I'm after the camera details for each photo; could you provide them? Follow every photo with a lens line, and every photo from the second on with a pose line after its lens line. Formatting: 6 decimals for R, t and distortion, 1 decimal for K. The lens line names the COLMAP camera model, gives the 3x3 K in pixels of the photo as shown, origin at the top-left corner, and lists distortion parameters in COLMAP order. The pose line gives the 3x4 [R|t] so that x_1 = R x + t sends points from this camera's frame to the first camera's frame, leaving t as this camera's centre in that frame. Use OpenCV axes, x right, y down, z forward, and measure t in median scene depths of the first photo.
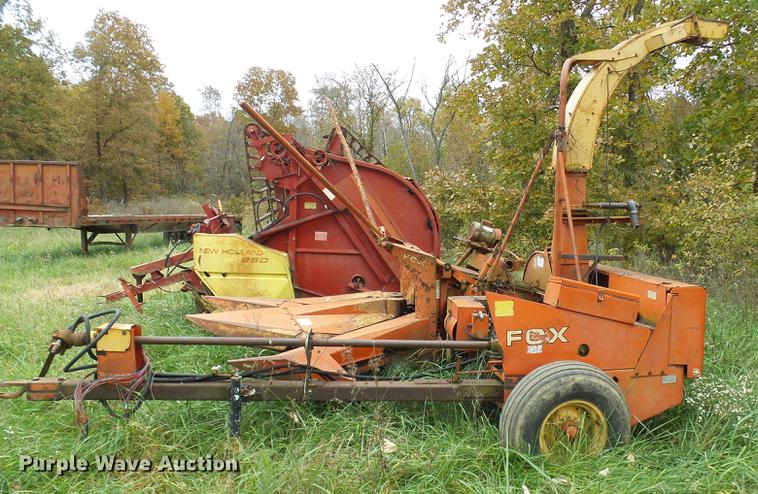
lens RADIAL K [[609.4, 0, 446.6], [0, 609.4, 254.8], [0, 0, 1]] dist [-0.007466, 0.003393]
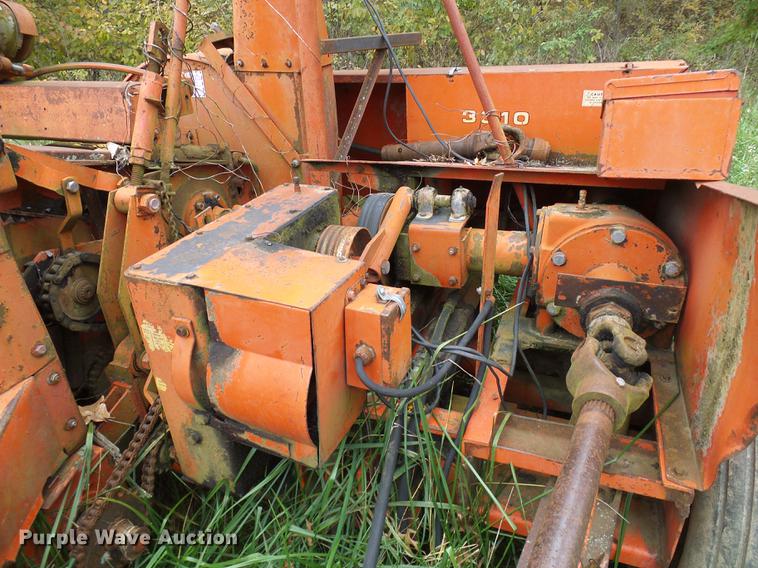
lens RADIAL K [[522.7, 0, 384.3], [0, 522.7, 283.6], [0, 0, 1]] dist [-0.005052, 0.003628]
pose [[0.554606, -0.416977, 0.720099, -0.059525], [0.132430, 0.898586, 0.418336, 0.003059], [-0.821508, -0.136648, 0.553581, 0.564285]]
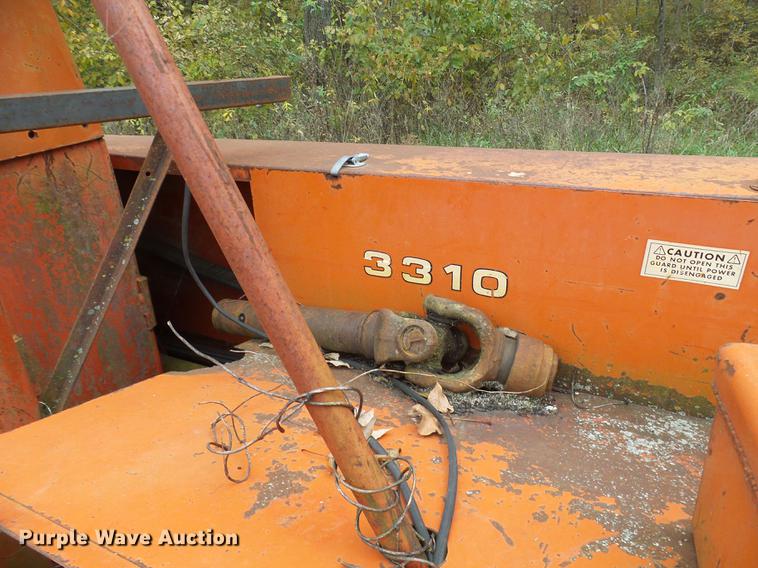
lens RADIAL K [[522.7, 0, 385.5], [0, 522.7, 288.7], [0, 0, 1]] dist [-0.005052, 0.003628]
pose [[0.605418, -0.370401, 0.704466, 0.112206], [0.118474, 0.917189, 0.380432, 0.003657], [-0.787041, -0.146859, 0.599165, 0.615802]]
